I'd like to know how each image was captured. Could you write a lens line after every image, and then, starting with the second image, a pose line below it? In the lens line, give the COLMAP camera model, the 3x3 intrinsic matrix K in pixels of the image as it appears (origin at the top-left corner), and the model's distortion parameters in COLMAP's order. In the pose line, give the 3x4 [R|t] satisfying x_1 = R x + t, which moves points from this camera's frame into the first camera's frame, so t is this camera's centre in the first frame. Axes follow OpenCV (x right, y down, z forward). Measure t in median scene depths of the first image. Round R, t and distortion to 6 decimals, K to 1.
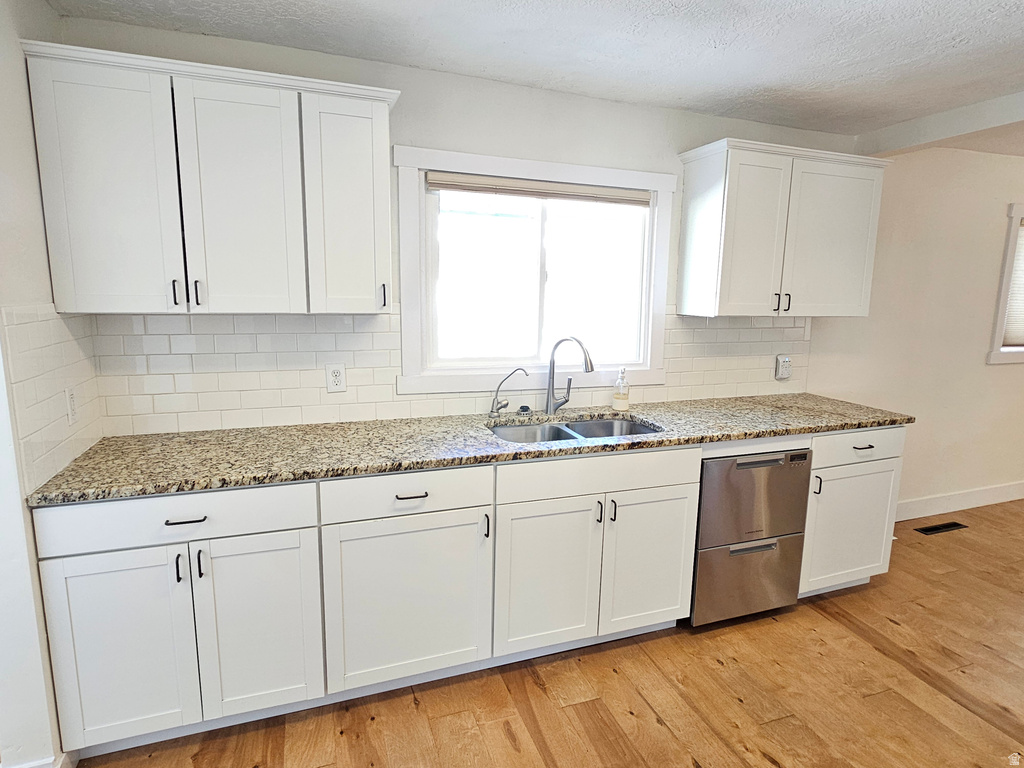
lens RADIAL K [[569.8, 0, 512.7], [0, 569.8, 384.2], [0, 0, 1]] dist [0.003590, 0.000446]
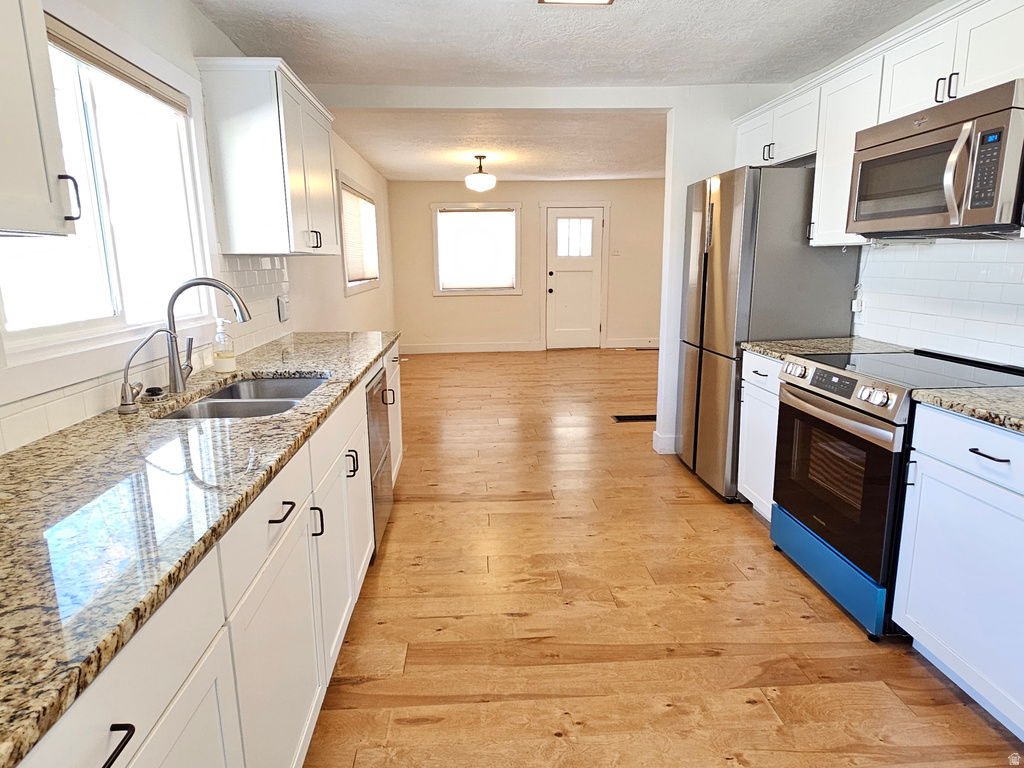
lens RADIAL K [[594.1, 0, 505.1], [0, 594.1, 383.4], [0, 0, 1]] dist [0.001199, 0.000026]
pose [[0.289016, -0.210561, 0.933881, -0.577163], [0.170955, 0.971183, 0.166065, -0.013286], [-0.941936, 0.111656, 0.316684, 0.430239]]
